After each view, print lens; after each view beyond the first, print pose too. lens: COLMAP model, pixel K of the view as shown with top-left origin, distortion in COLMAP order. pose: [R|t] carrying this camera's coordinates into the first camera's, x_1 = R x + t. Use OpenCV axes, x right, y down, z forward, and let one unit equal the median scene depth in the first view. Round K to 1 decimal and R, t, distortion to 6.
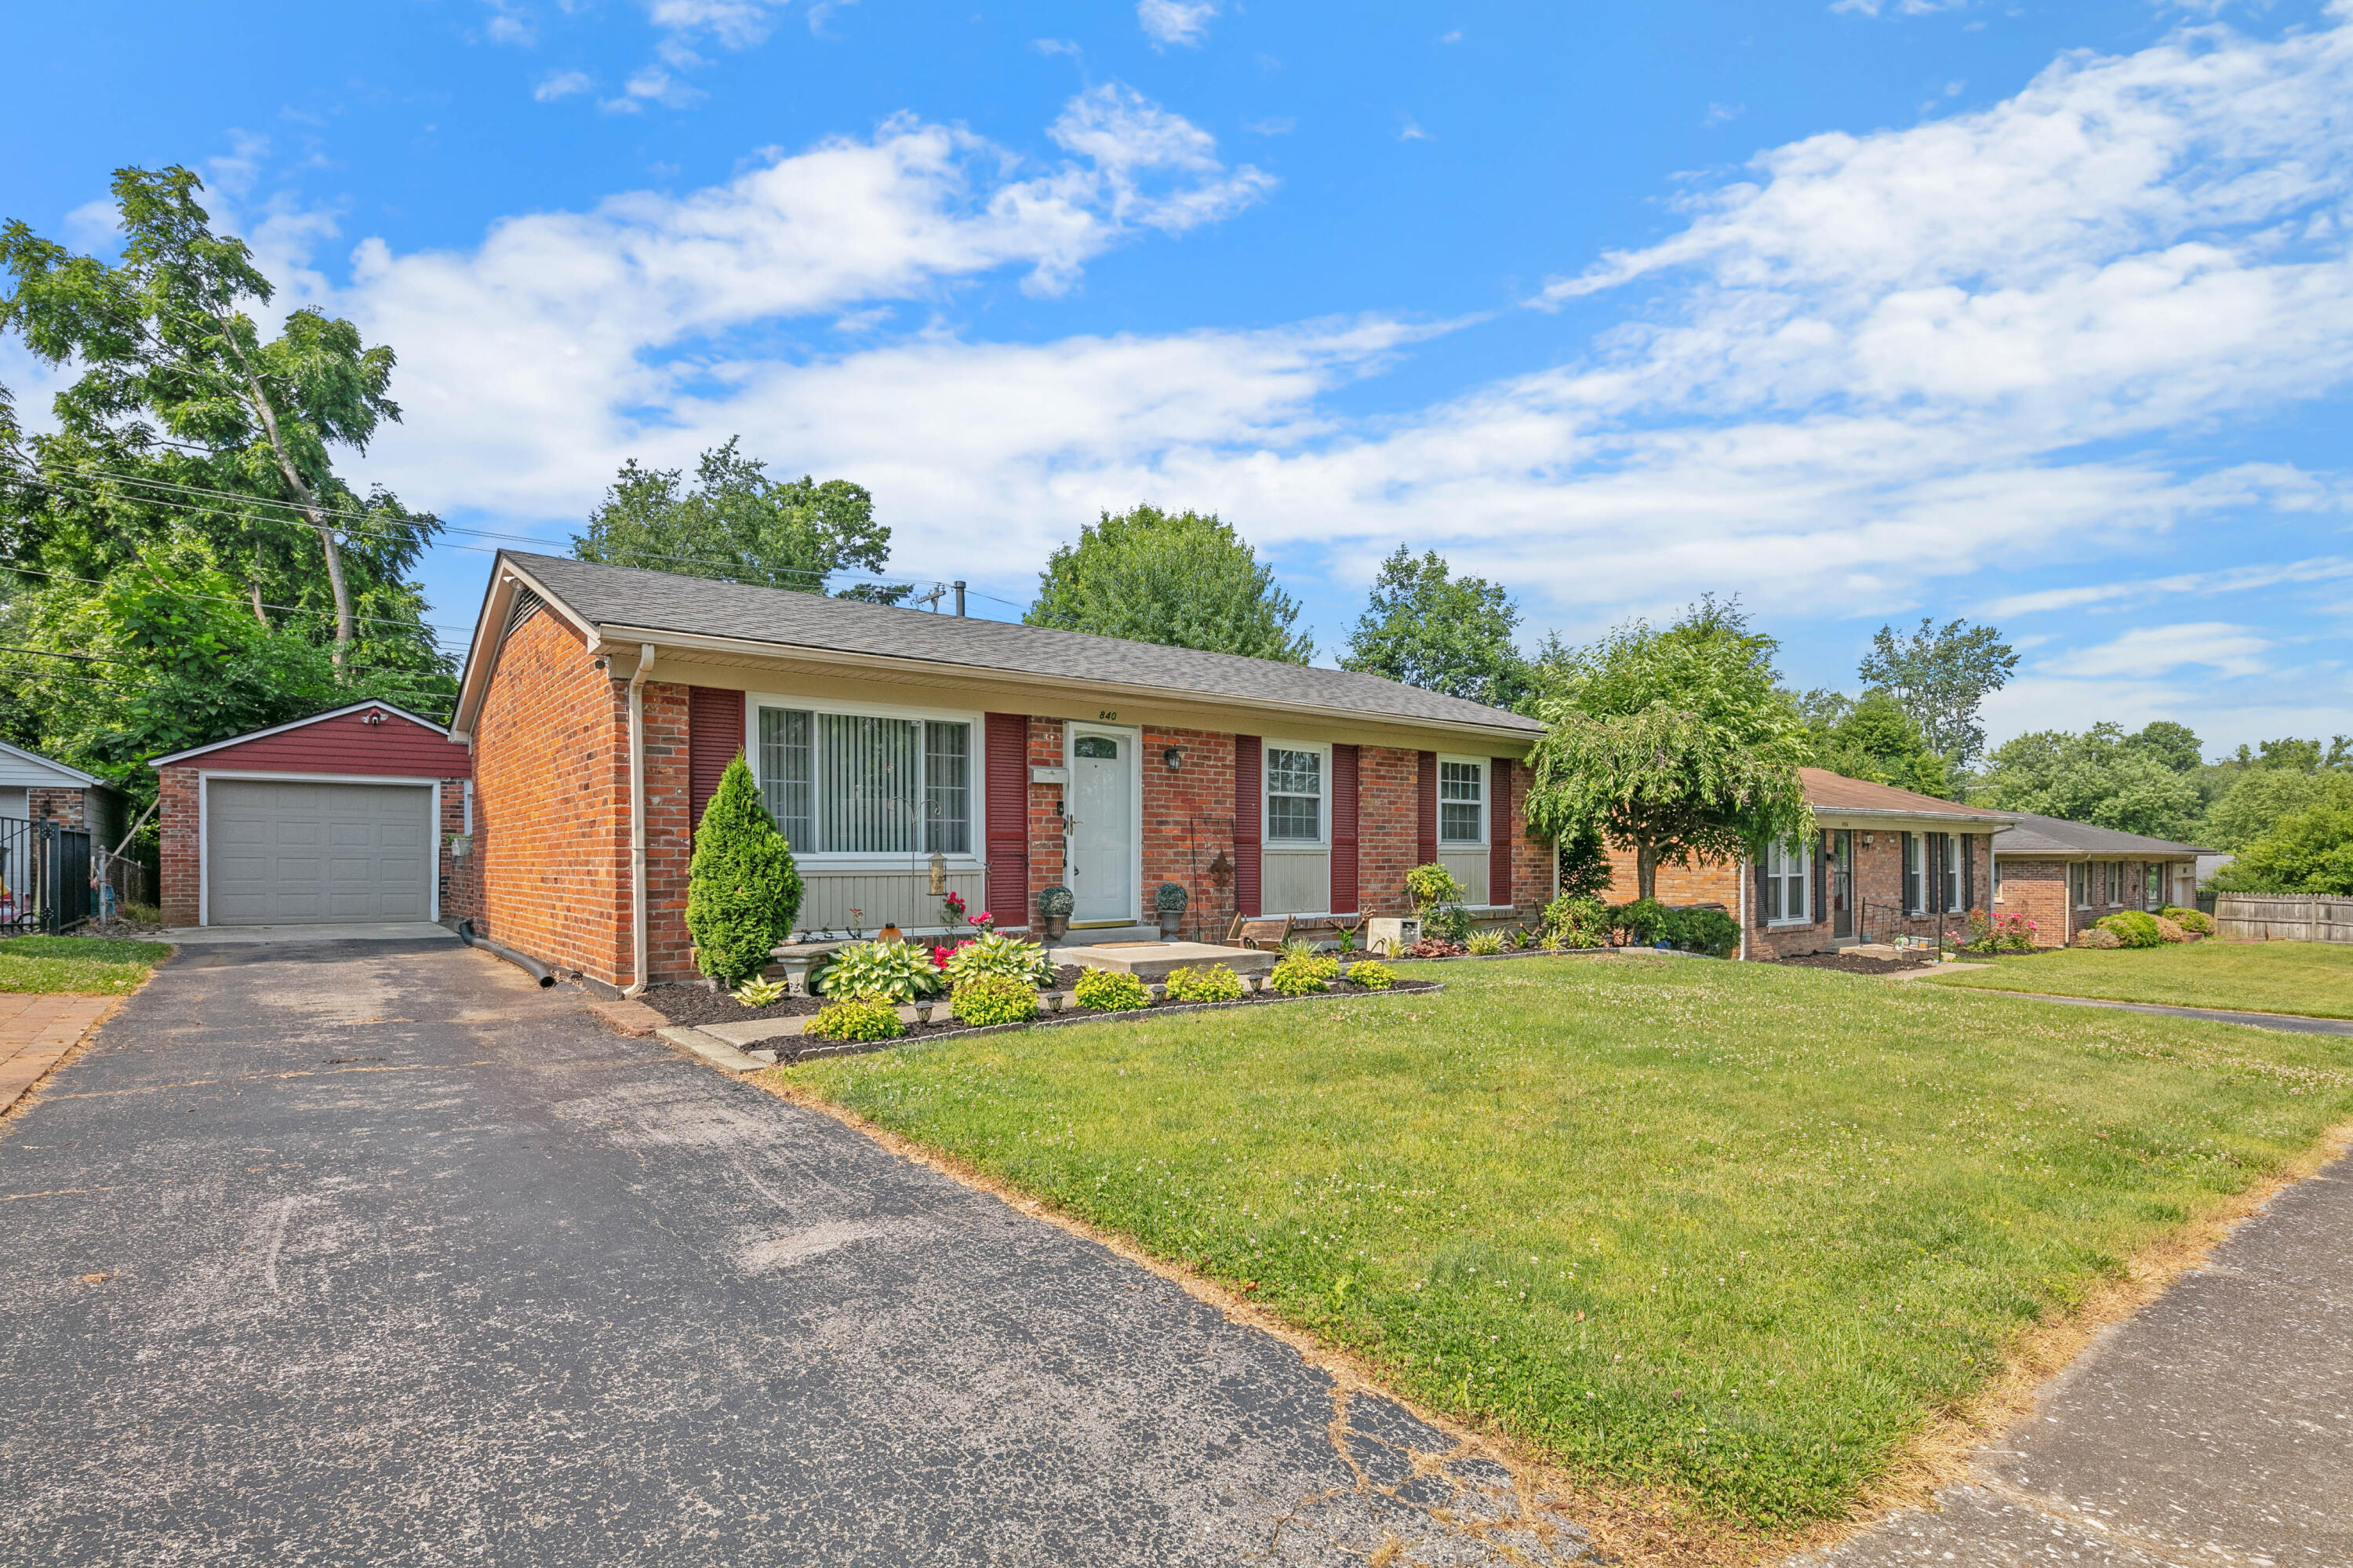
lens RADIAL K [[1143.5, 0, 1171.7], [0, 1143.5, 859.1], [0, 0, 1]] dist [-0.001362, -0.000187]
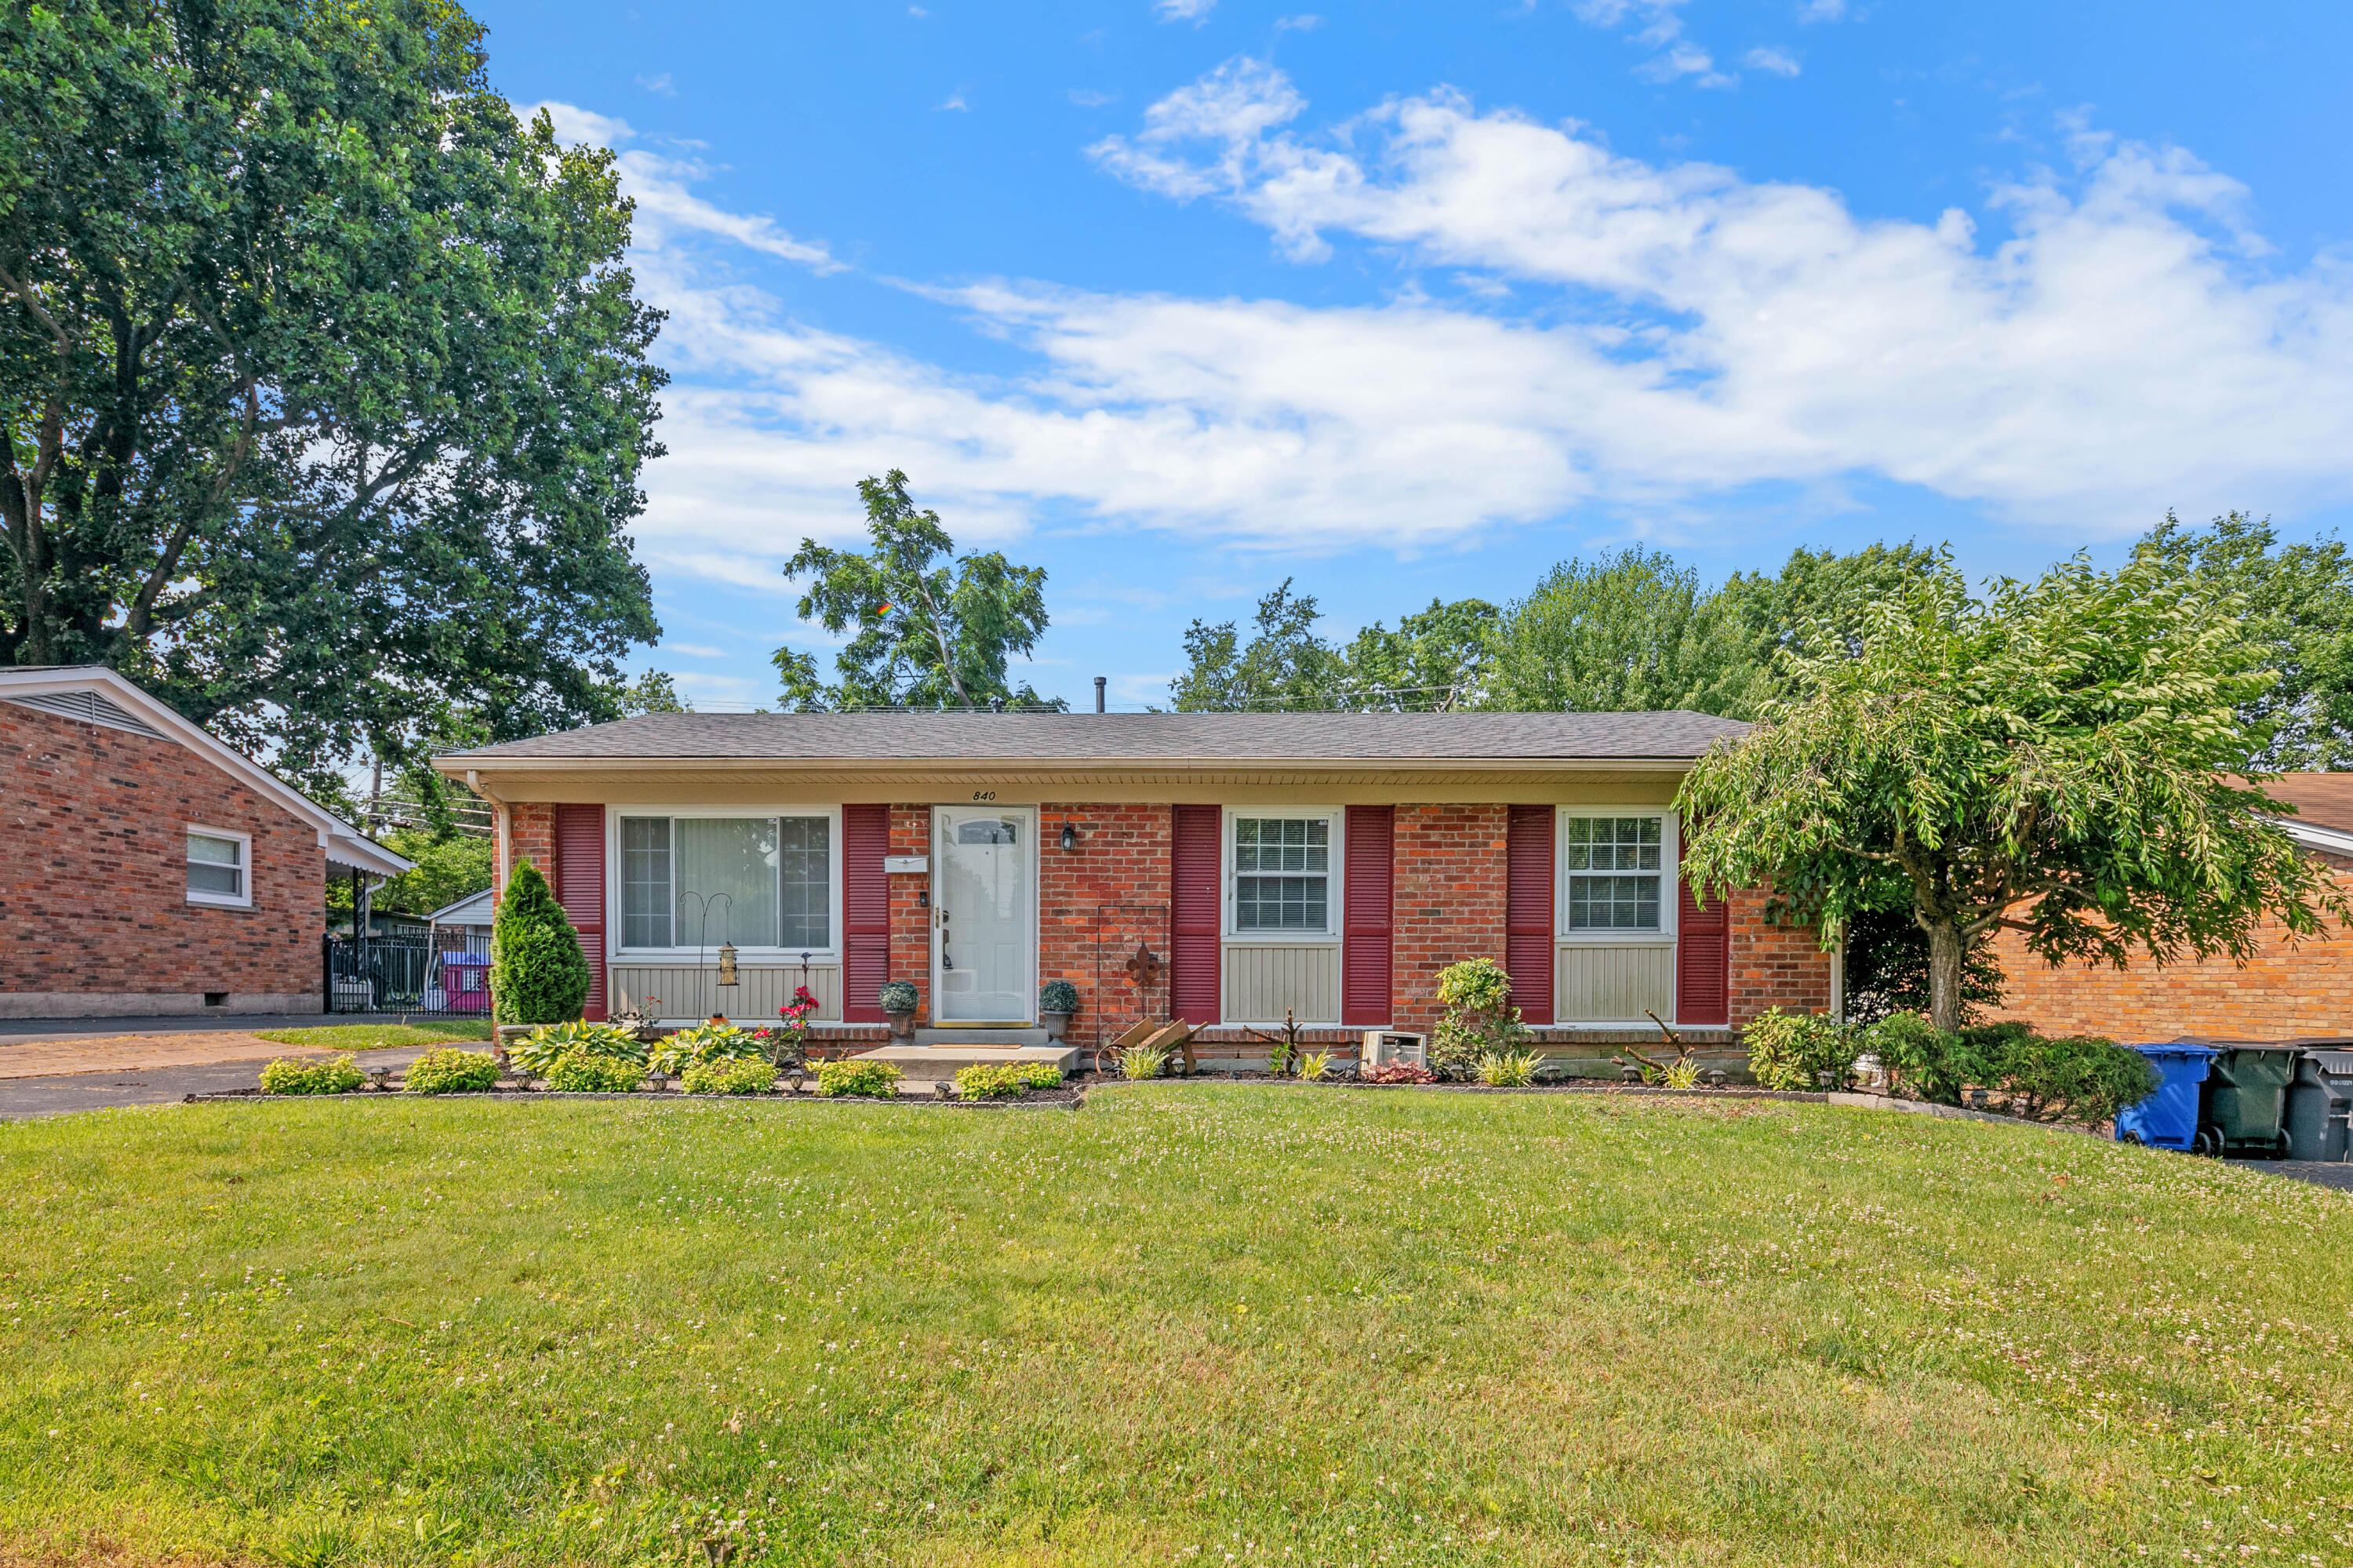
lens RADIAL K [[1024.2, 0, 1176.0], [0, 1024.2, 944.6], [0, 0, 1]] dist [0.000741, 0.000059]
pose [[0.784966, -0.002303, -0.619535, 0.556095], [-0.002731, 0.999971, -0.007178, -0.001488], [0.619533, 0.007326, 0.784936, 0.441974]]
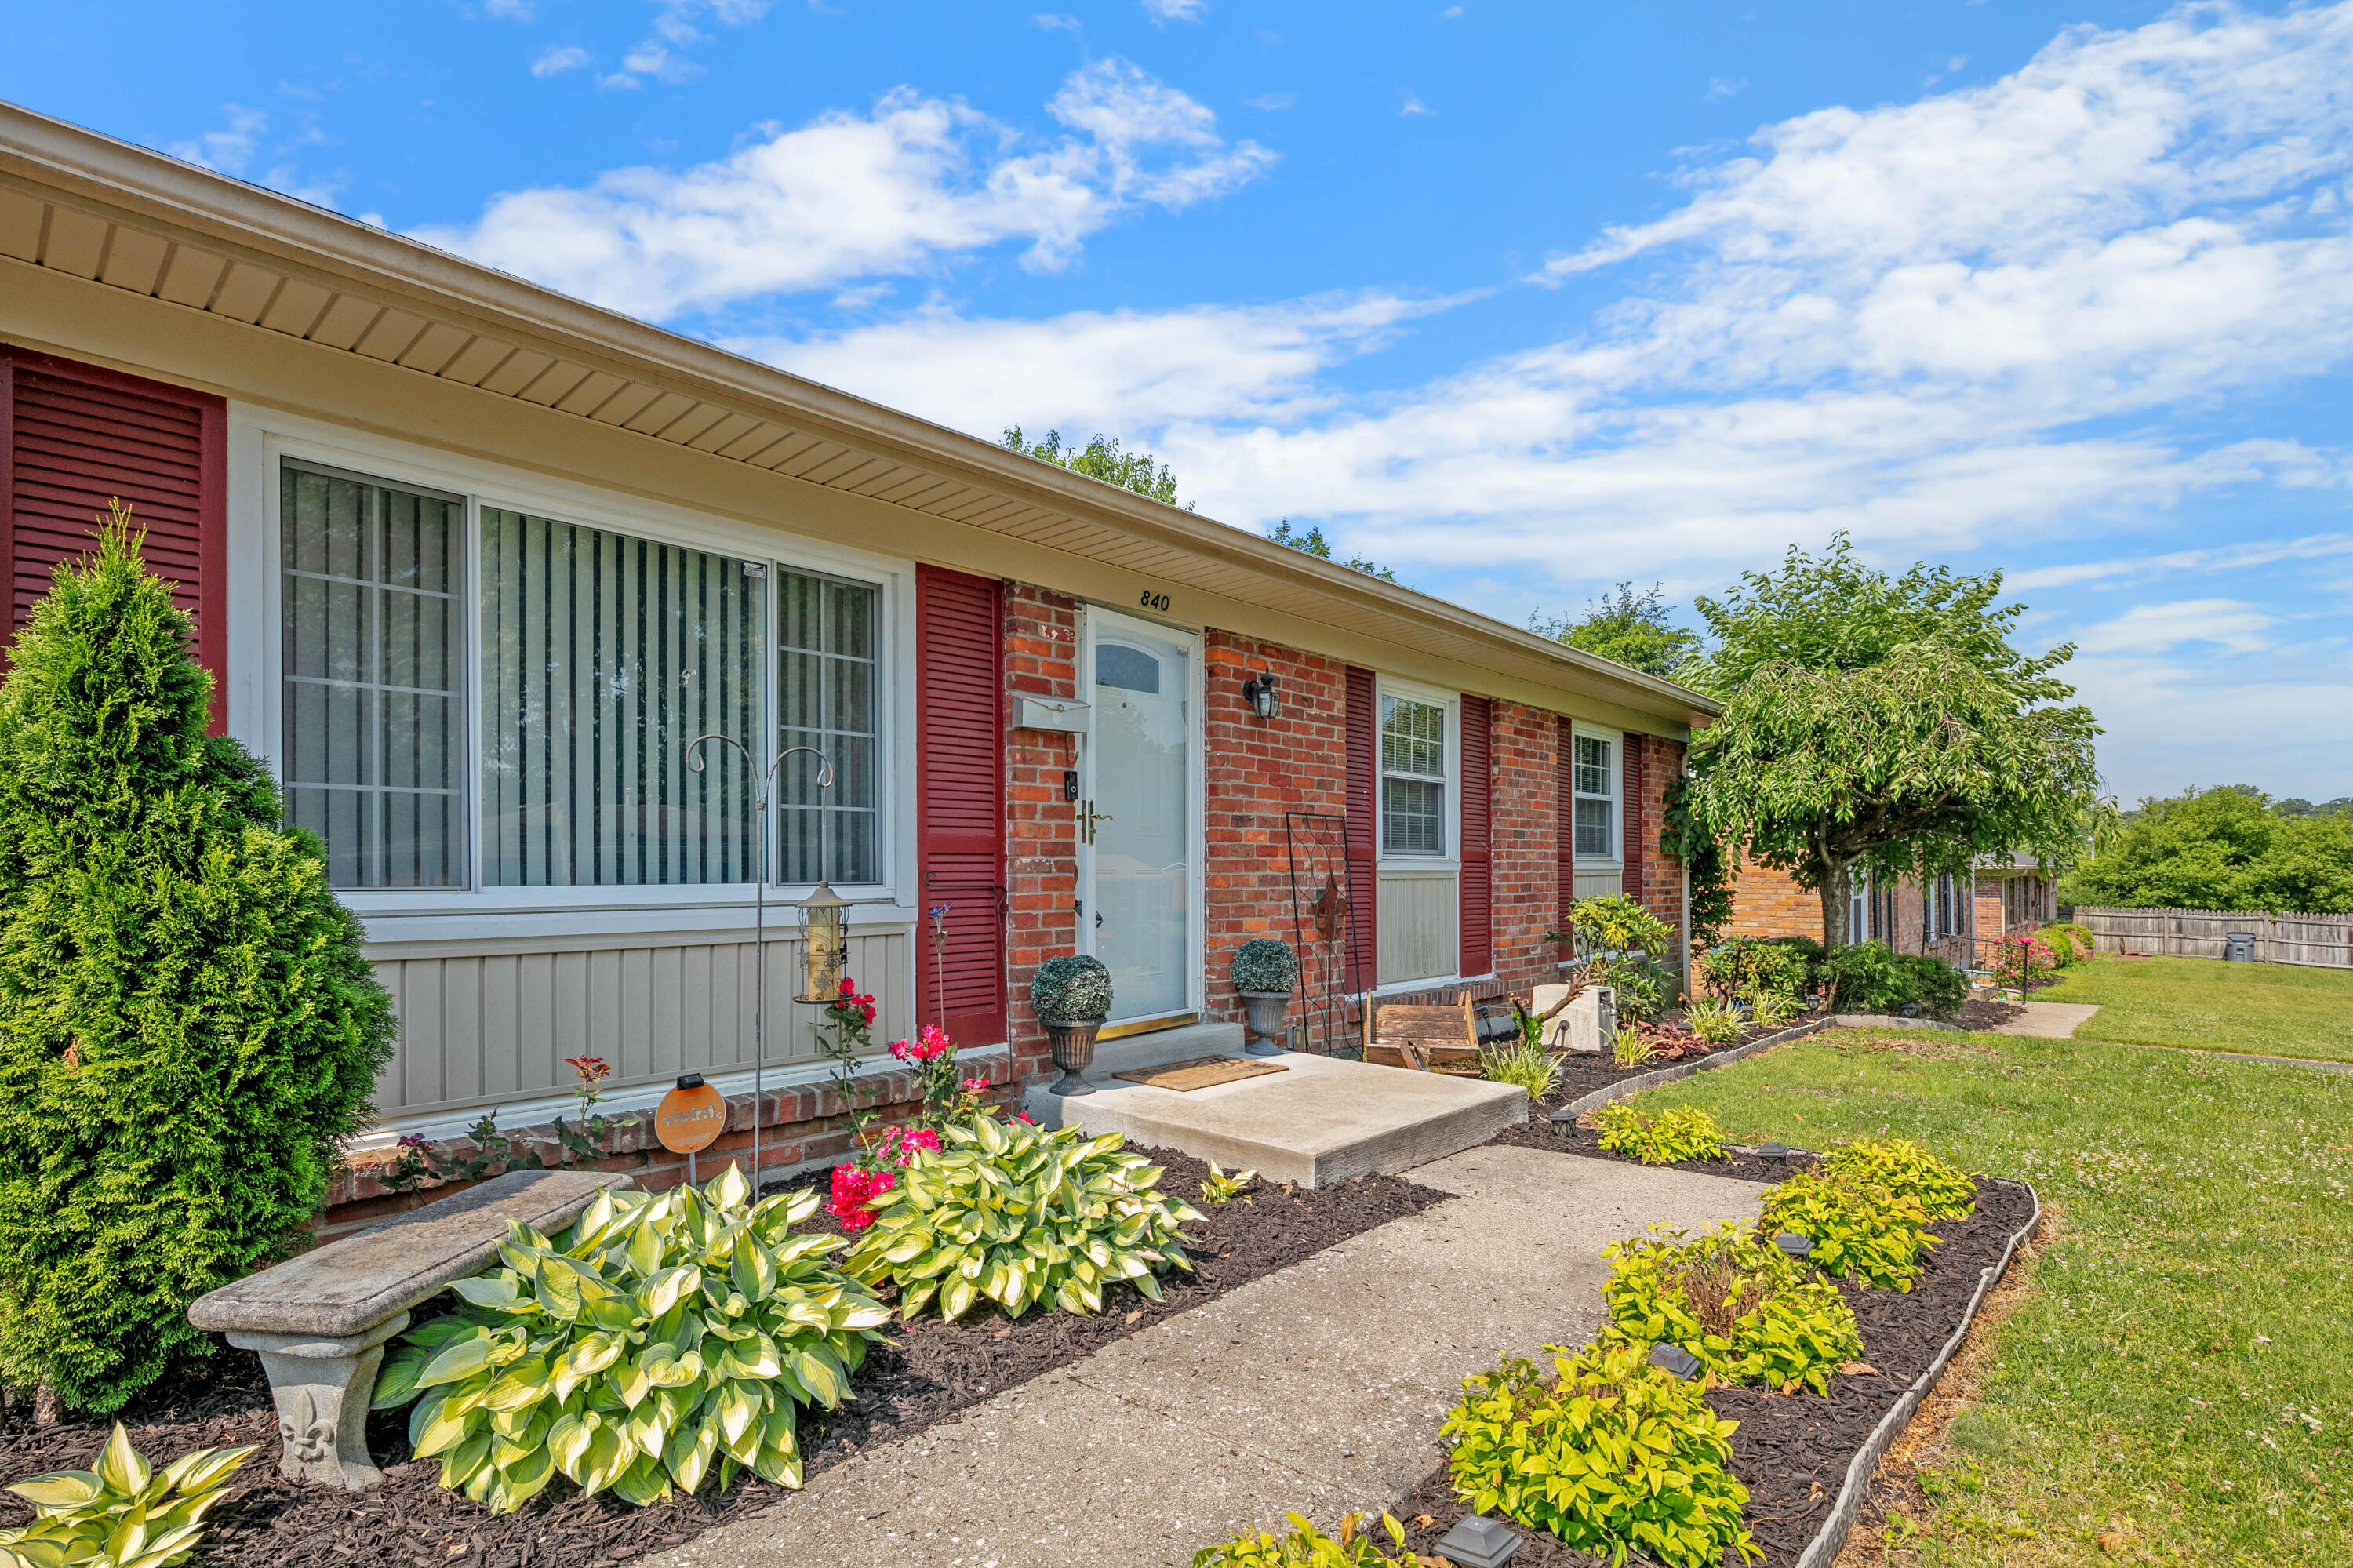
lens RADIAL K [[1143.5, 0, 1171.7], [0, 1143.5, 859.1], [0, 0, 1]] dist [-0.001362, -0.000187]
pose [[0.985121, 0.001245, 0.171855, -0.129559], [0.000562, 0.999945, -0.010468, -0.009174], [-0.171859, 0.010409, 0.985067, 0.503422]]
